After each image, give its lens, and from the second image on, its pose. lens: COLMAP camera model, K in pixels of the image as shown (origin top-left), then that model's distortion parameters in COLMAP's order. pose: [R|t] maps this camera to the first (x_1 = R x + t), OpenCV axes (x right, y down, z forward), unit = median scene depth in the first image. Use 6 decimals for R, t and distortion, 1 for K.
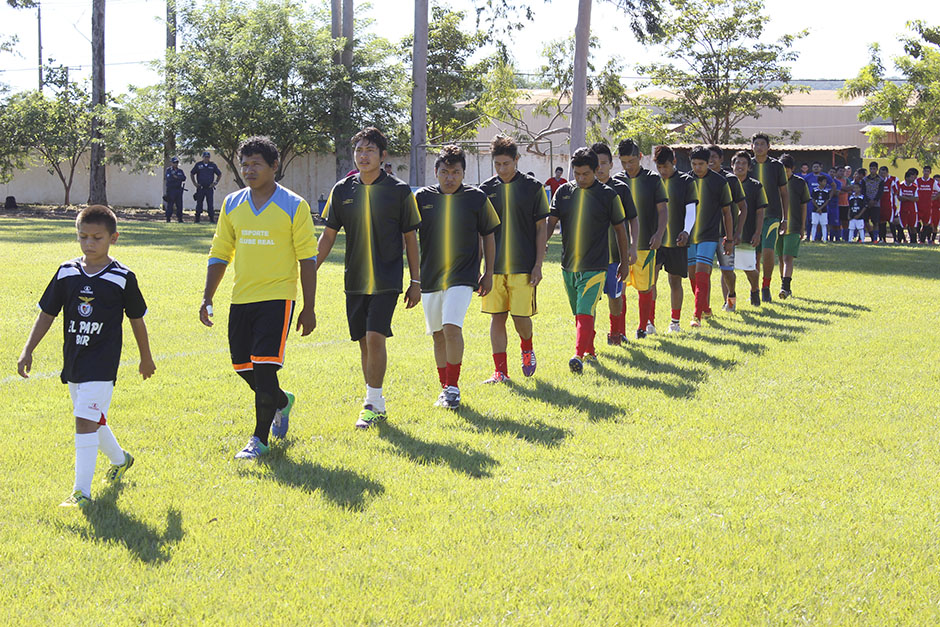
lens RADIAL K [[1927.0, 0, 471.6], [0, 1927.0, 296.7], [0, 0, 1]] dist [0.049619, -0.111542]
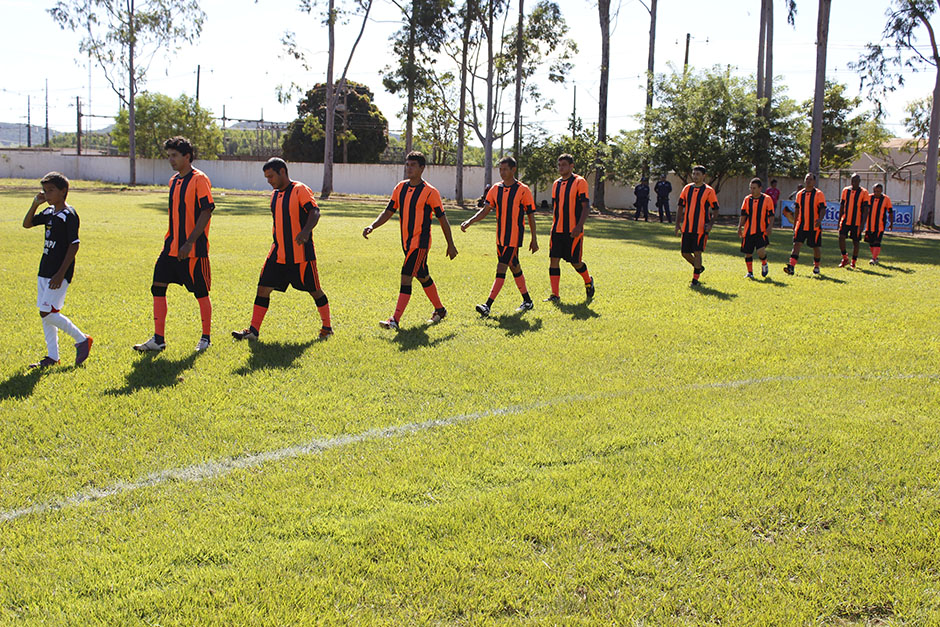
lens RADIAL K [[1123.3, 0, 458.7], [0, 1123.3, 313.2], [0, 0, 1]] dist [-0.078076, 0.090456]
pose [[0.947364, 0.053887, -0.315590, -0.009589], [-0.038534, 0.997759, 0.054693, -0.007058], [0.317830, -0.039653, 0.947318, 0.102070]]
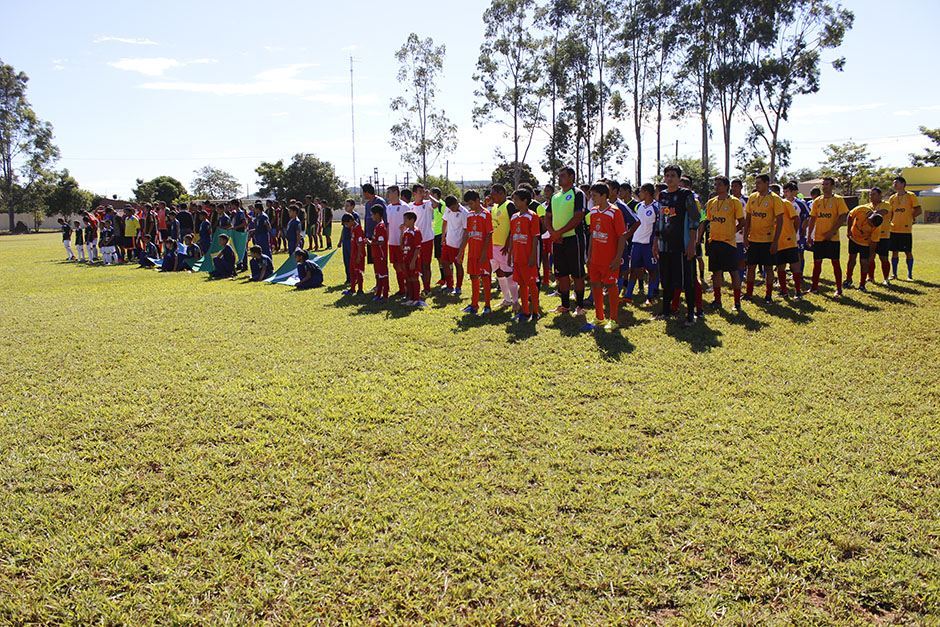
lens RADIAL K [[796.1, 0, 470.0], [0, 796.1, 313.5], [0, 0, 1]] dist [-0.149929, 0.120672]
pose [[0.894610, 0.027280, -0.446014, 0.182577], [-0.000513, 0.998197, 0.060024, 0.040024], [0.446847, -0.053469, 0.893011, -0.447595]]
